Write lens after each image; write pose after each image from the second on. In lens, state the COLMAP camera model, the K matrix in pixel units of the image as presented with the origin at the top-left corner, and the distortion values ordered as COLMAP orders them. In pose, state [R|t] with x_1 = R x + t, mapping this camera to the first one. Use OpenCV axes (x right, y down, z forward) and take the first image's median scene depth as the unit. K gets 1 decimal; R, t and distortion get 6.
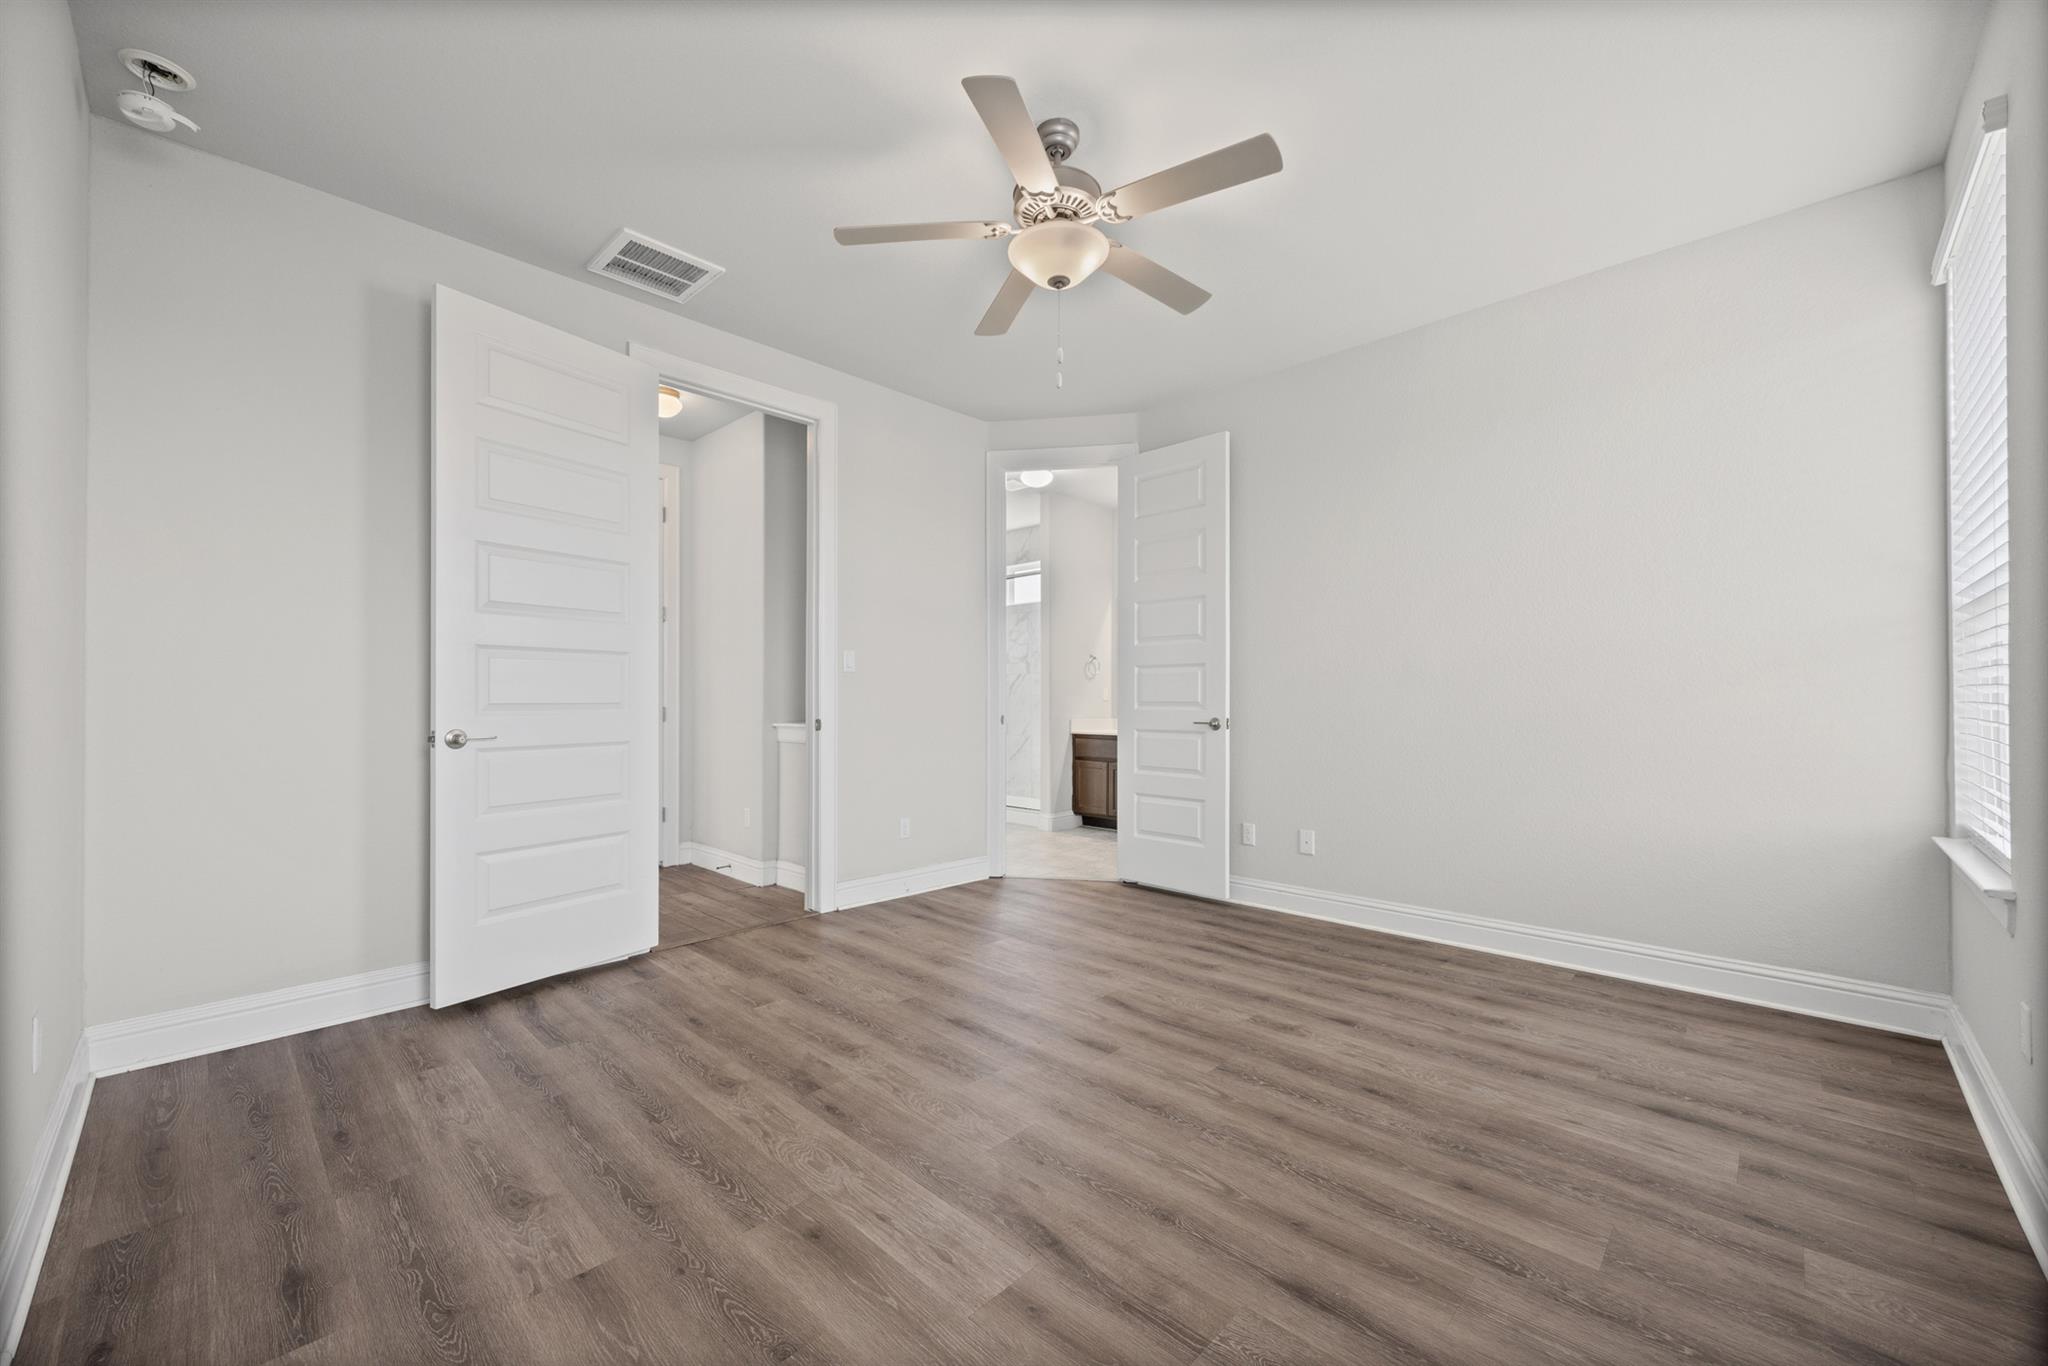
lens RADIAL K [[802.9, 0, 1022.2], [0, 802.9, 706.2], [0, 0, 1]] dist [-0.000183, -0.000037]
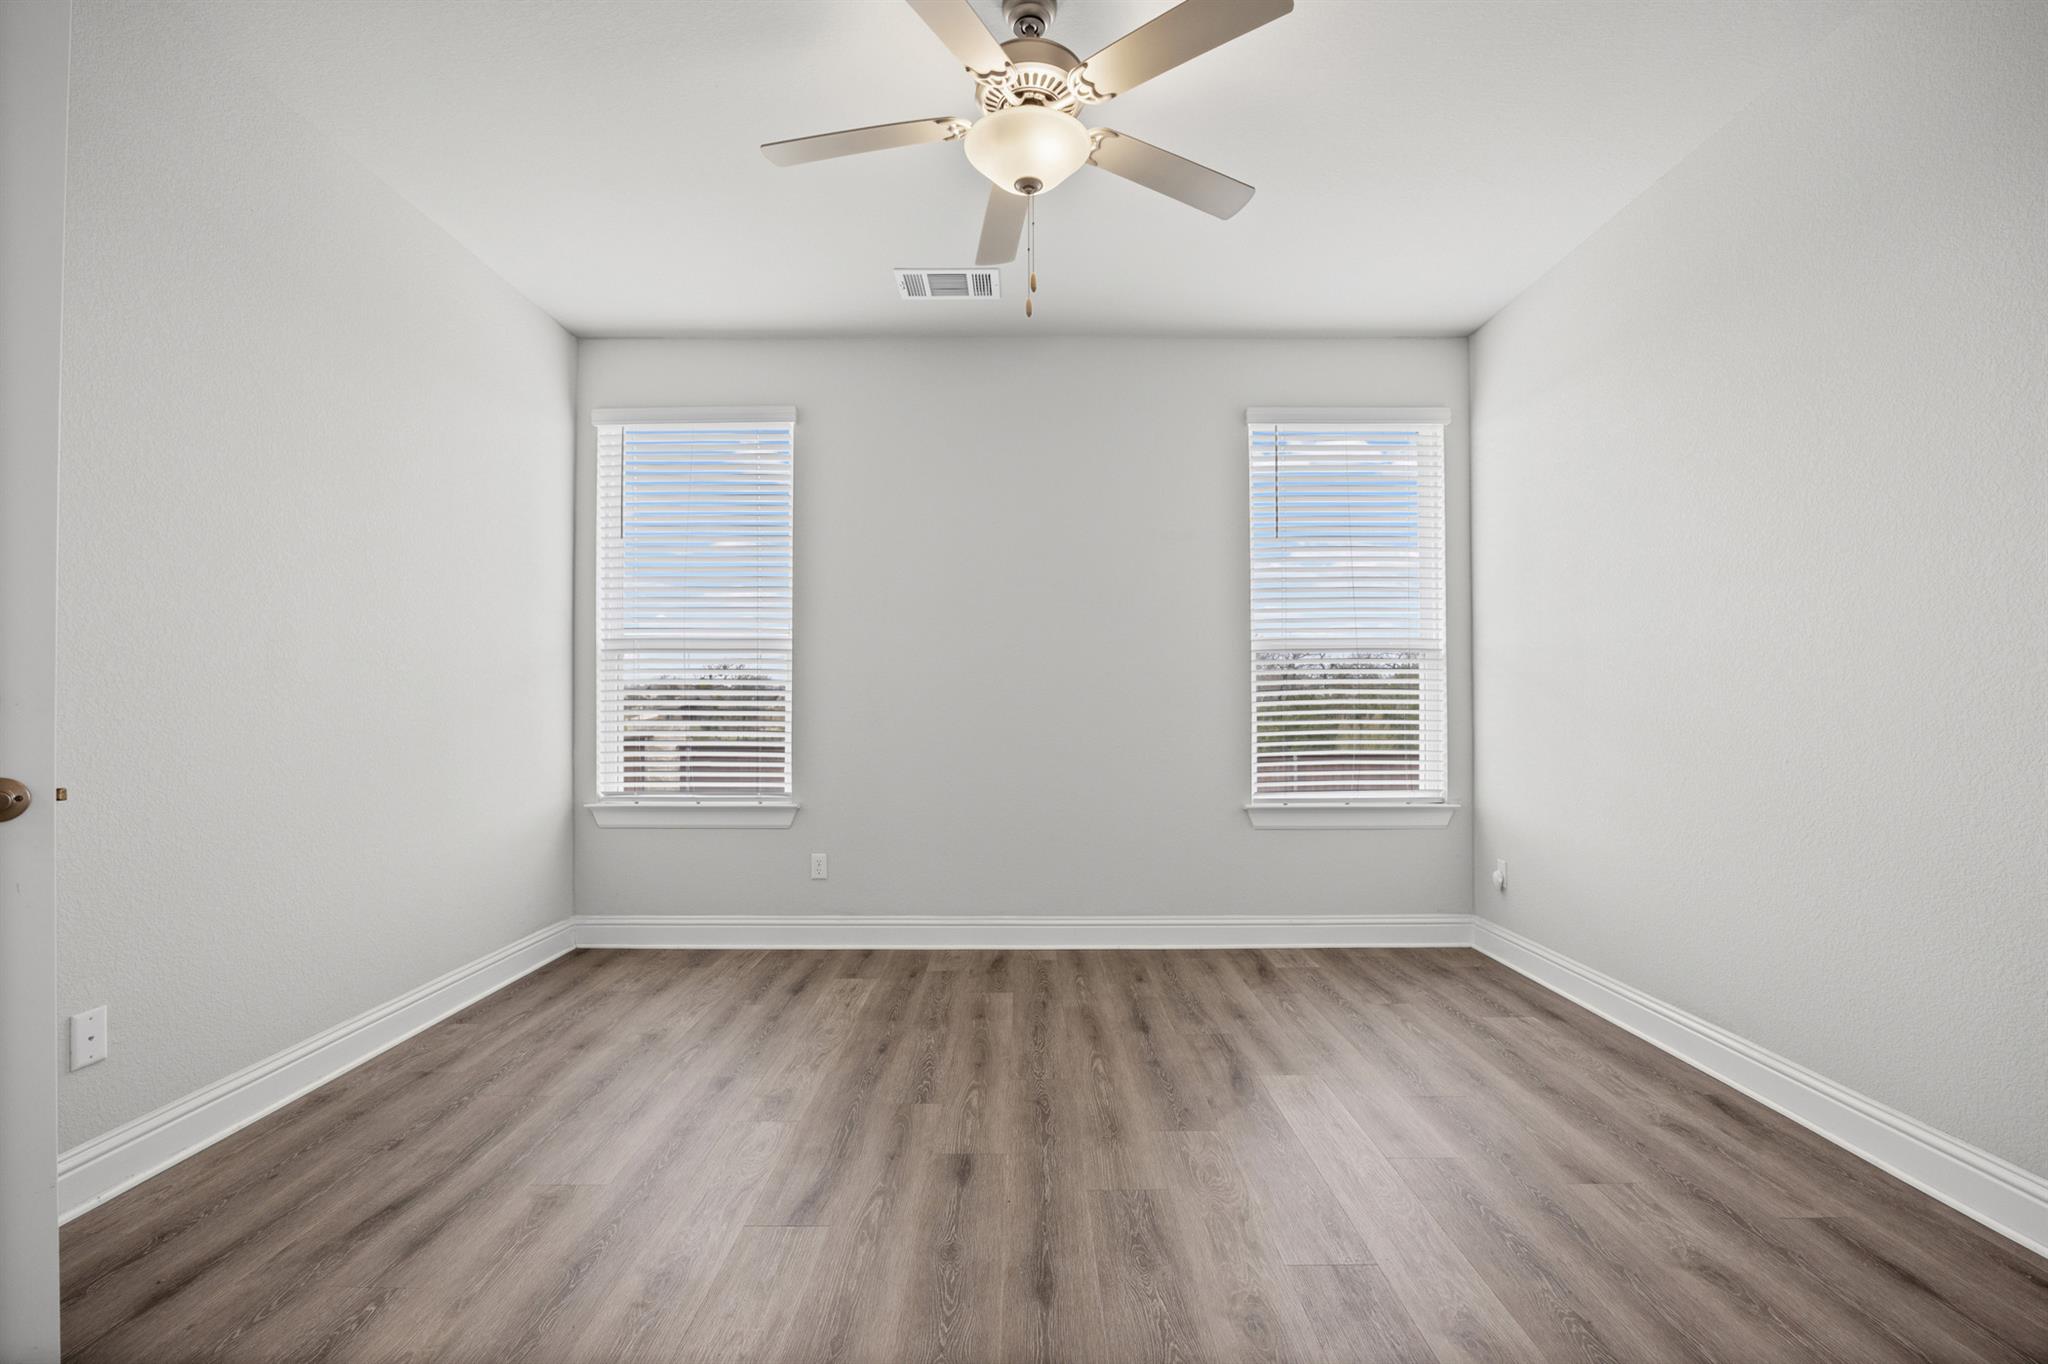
lens RADIAL K [[887.0, 0, 1014.2], [0, 887.0, 694.4], [0, 0, 1]] dist [0.003731, 0.000338]
pose [[-0.689723, 0.009160, 0.724015, -0.705146], [0.003240, 0.999949, -0.009564, -0.024611], [-0.724066, -0.004251, -0.689718, 1.958642]]
